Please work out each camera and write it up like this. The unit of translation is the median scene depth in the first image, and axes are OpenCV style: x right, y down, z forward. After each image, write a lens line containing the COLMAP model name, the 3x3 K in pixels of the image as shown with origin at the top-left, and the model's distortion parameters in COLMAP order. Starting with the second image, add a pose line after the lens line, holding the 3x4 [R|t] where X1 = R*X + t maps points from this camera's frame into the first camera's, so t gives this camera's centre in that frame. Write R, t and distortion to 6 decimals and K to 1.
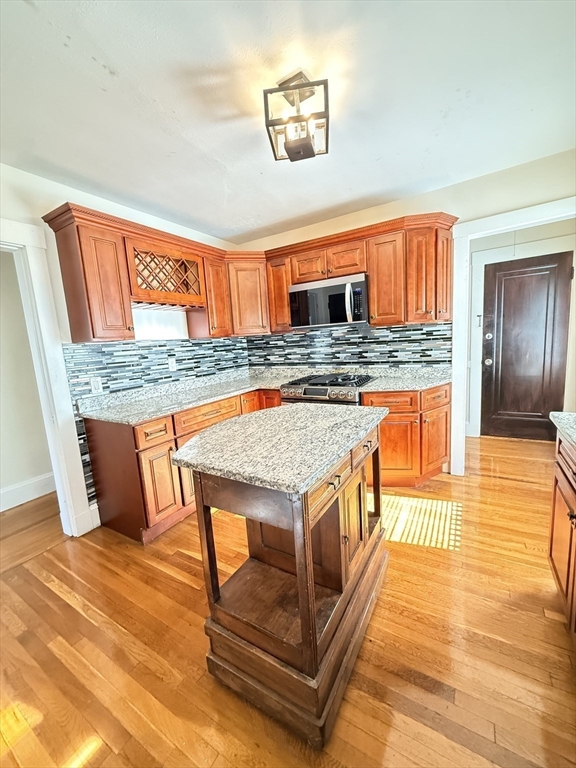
lens RADIAL K [[306.9, 0, 287.6], [0, 306.9, 382.6], [0, 0, 1]] dist [0.000697, 0.000147]
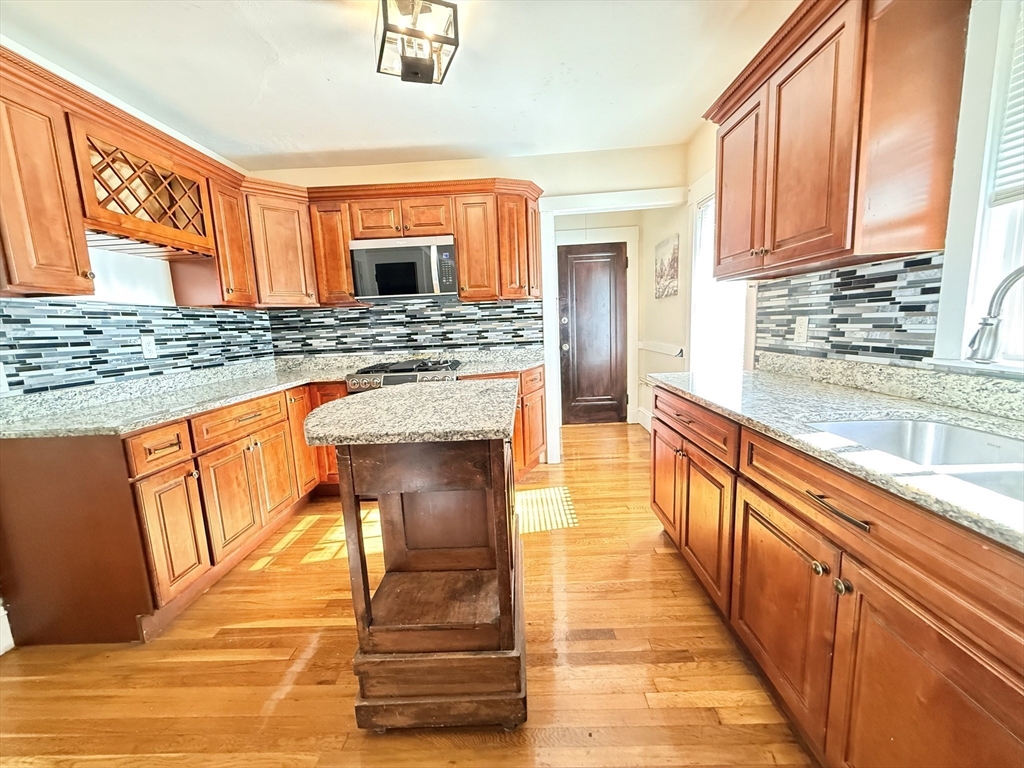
lens RADIAL K [[409.2, 0, 510.3], [0, 409.2, 382.1], [0, 0, 1]] dist [0.000697, 0.000147]
pose [[0.868855, -0.043456, 0.493155, -0.154460], [0.056859, 0.998308, -0.012207, 0.055677], [-0.491790, 0.038647, 0.869856, -0.029287]]
